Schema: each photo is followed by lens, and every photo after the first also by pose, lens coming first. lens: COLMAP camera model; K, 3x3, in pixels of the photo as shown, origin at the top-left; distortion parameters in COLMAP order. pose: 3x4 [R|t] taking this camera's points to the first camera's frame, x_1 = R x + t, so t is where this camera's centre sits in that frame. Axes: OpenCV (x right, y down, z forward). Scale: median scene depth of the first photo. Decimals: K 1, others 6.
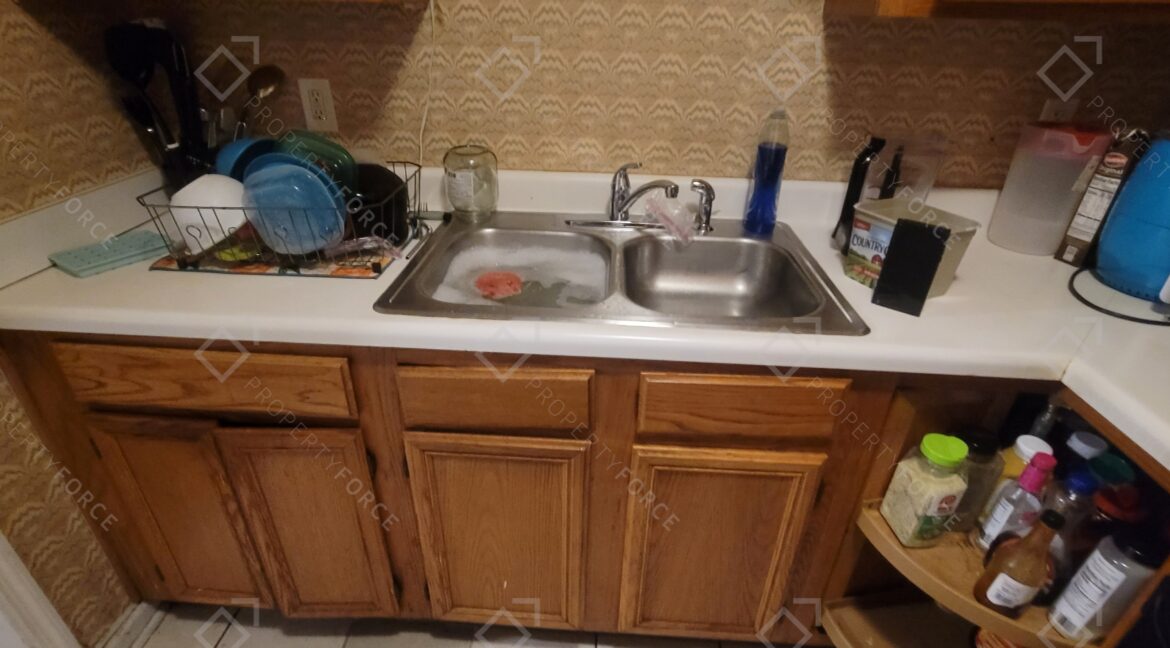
lens RADIAL K [[564.8, 0, 585.6], [0, 564.8, 318.8], [0, 0, 1]] dist [-0.010214, 0.003974]
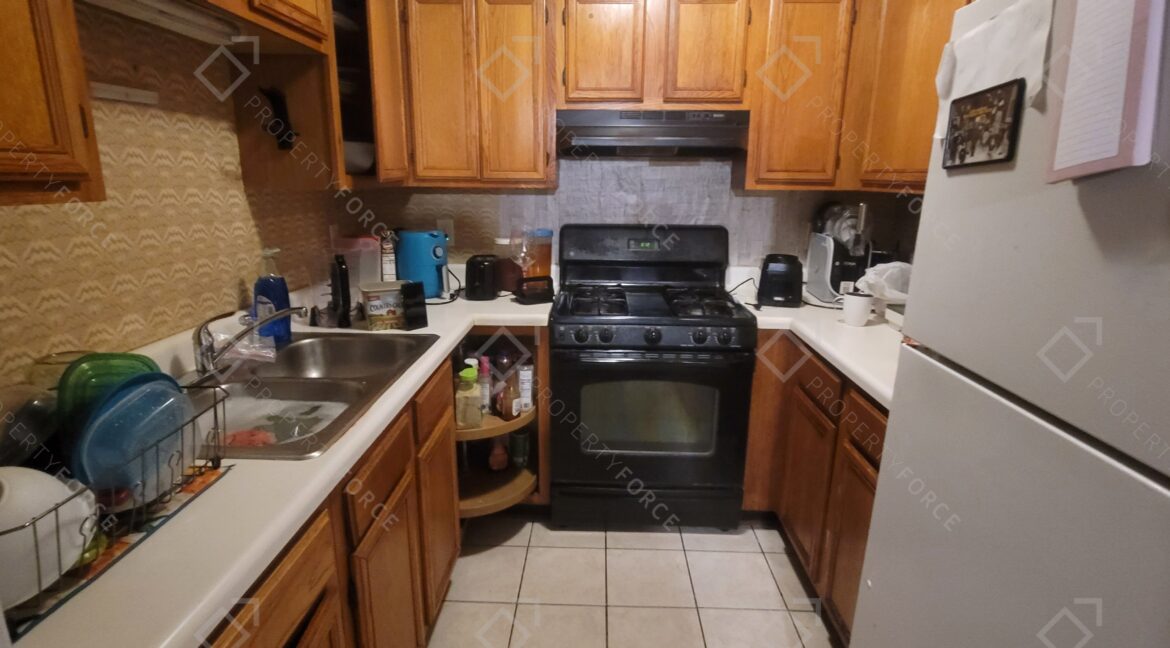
lens RADIAL K [[564.8, 0, 584.1], [0, 564.8, 316.8], [0, 0, 1]] dist [-0.010214, 0.003974]
pose [[-0.026236, -0.260790, 0.965039, -1.140601], [0.477902, 0.844636, 0.241245, -0.214104], [-0.878021, 0.467524, 0.102473, 0.262751]]
